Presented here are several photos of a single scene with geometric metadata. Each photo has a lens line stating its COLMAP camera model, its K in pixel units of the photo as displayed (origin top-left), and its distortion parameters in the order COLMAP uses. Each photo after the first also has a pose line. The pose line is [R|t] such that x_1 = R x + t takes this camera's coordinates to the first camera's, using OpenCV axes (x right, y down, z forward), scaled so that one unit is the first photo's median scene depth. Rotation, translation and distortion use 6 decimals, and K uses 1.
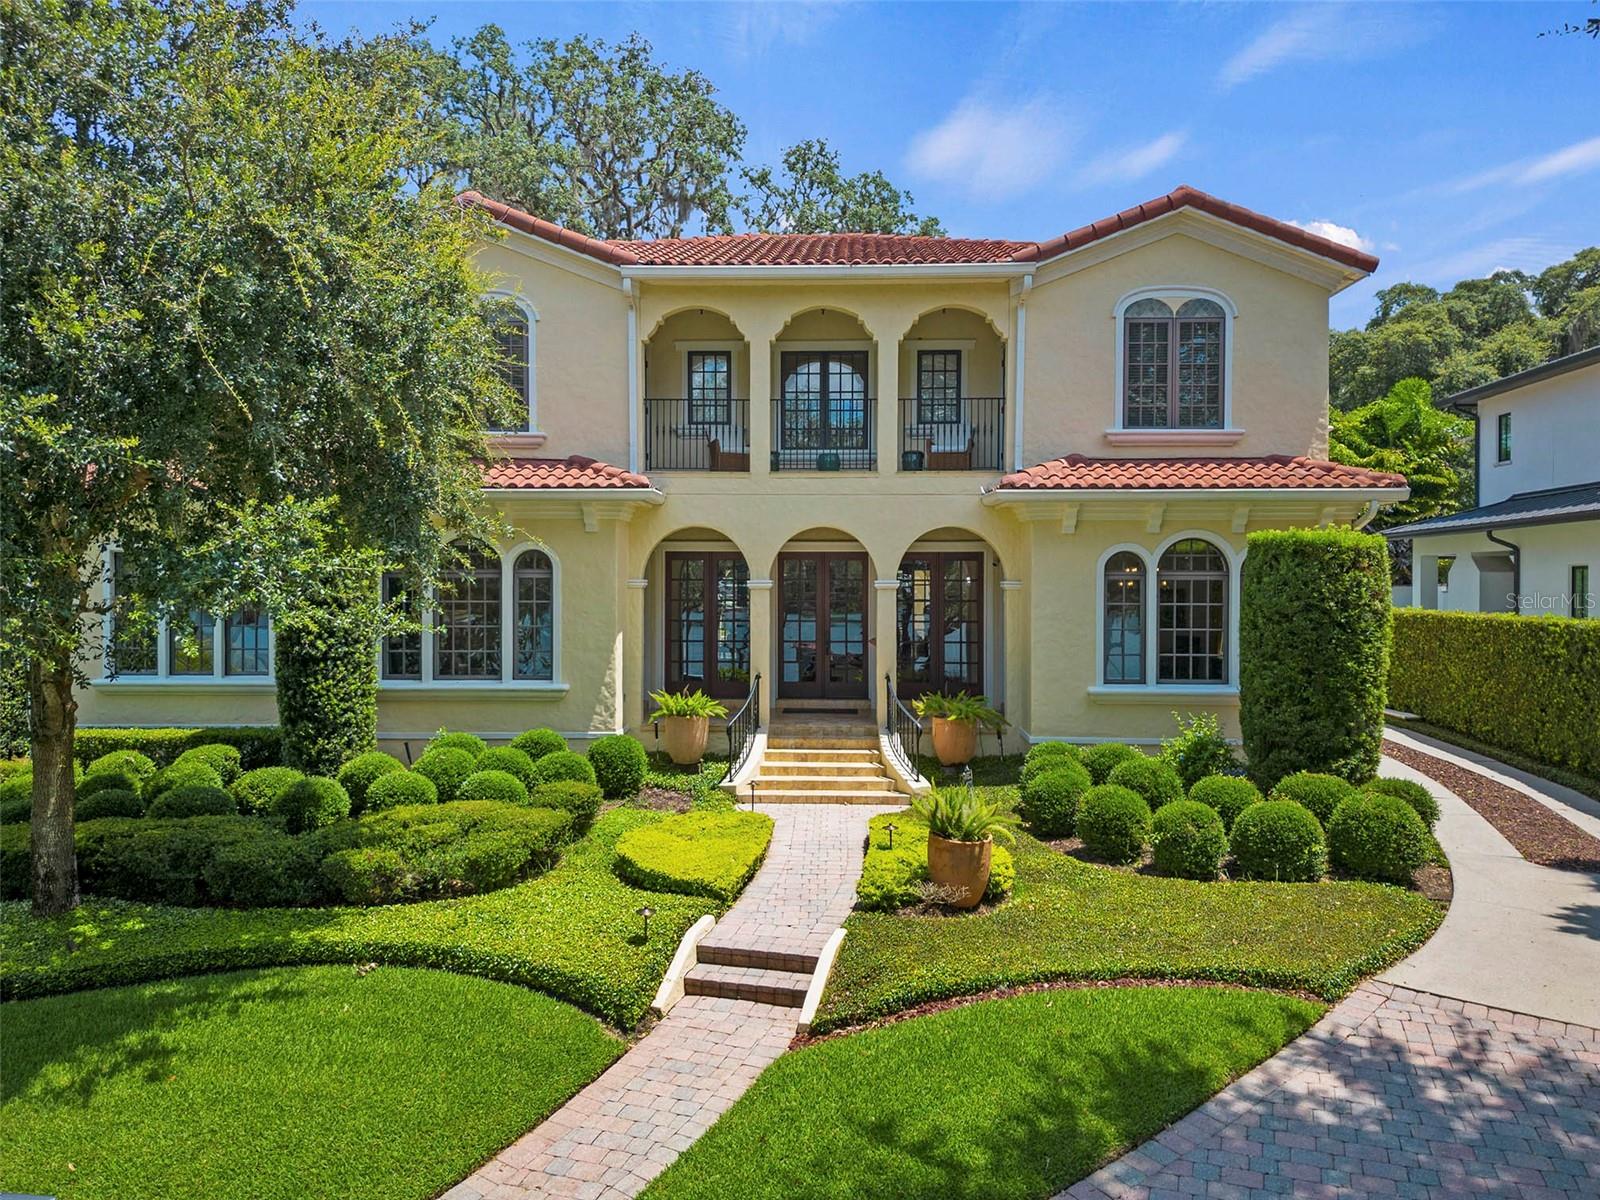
lens RADIAL K [[1129.4, 0, 800.0], [0, 1129.4, 600.0], [0, 0, 1]] dist [0.072495, -0.080411]
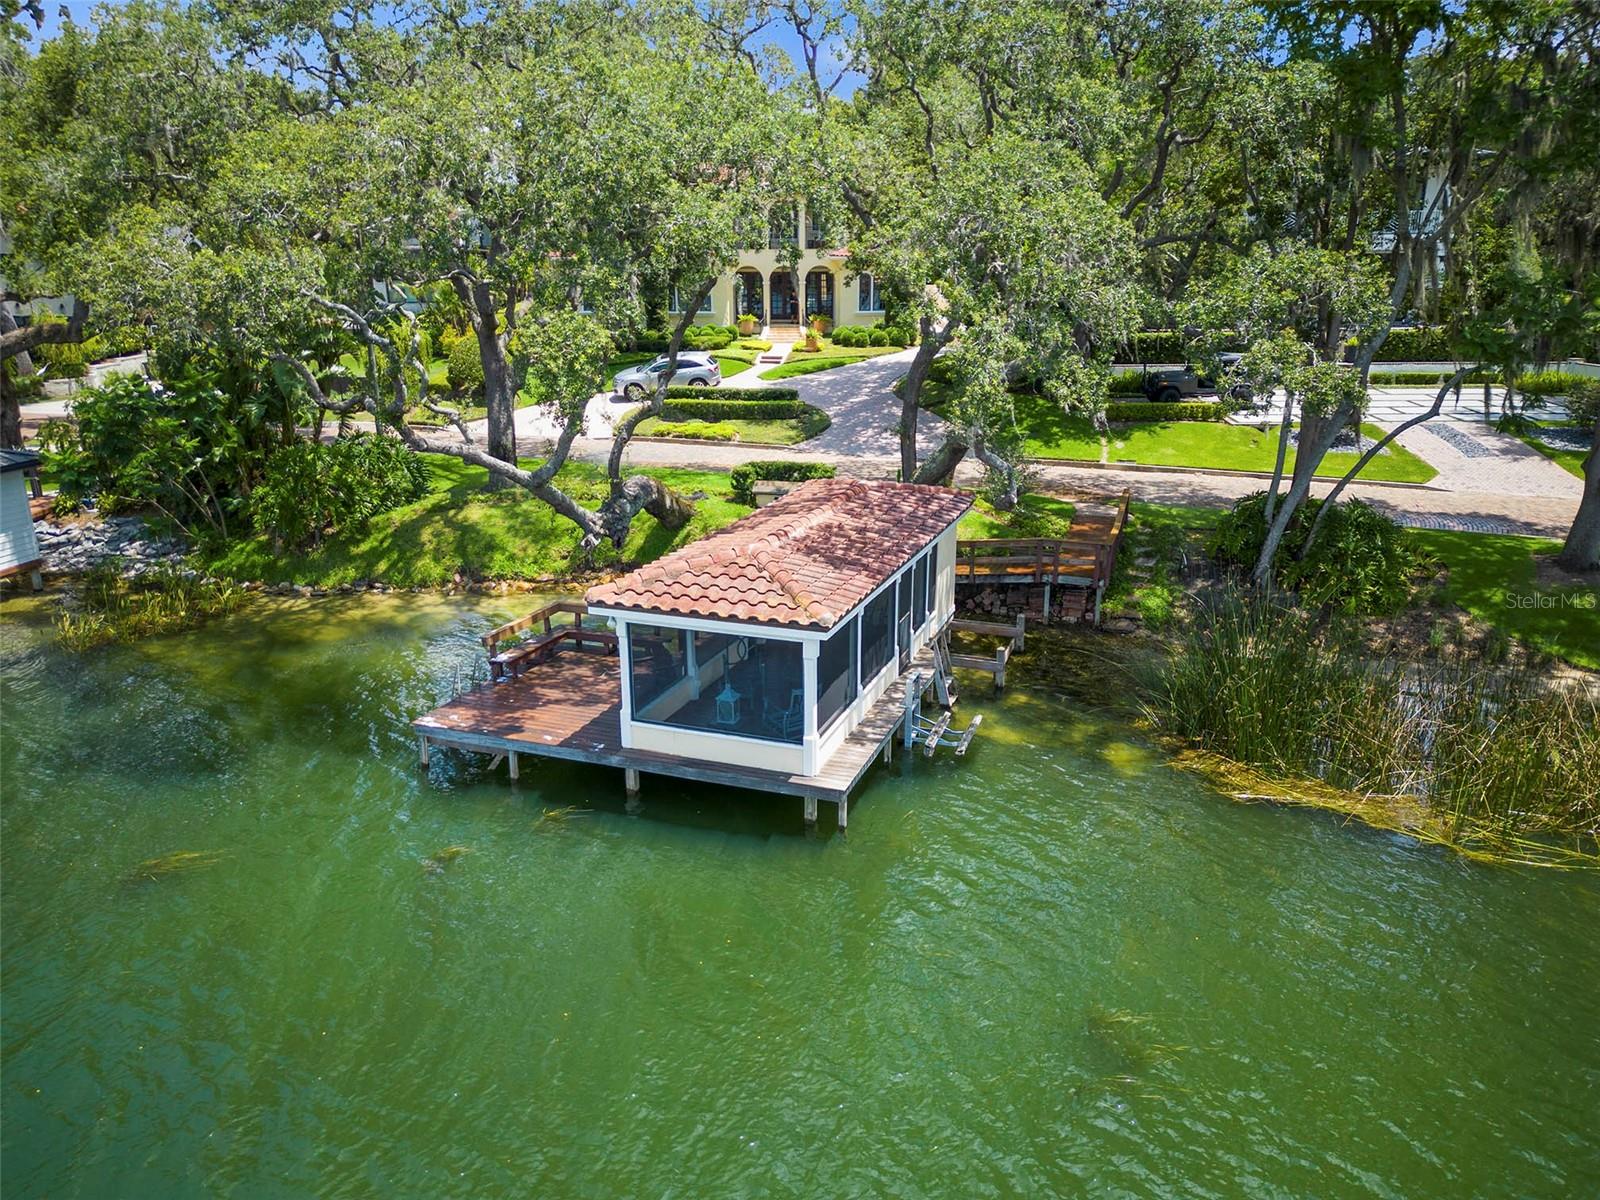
lens RADIAL K [[1129.4, 0, 800.0], [0, 1129.4, 600.0], [0, 0, 1]] dist [0.072495, -0.080411]
pose [[0.999453, -0.024524, 0.022191, -0.032170], [0.017566, 0.962107, 0.272106, -0.025470], [-0.028023, -0.271568, 0.962011, -2.778395]]
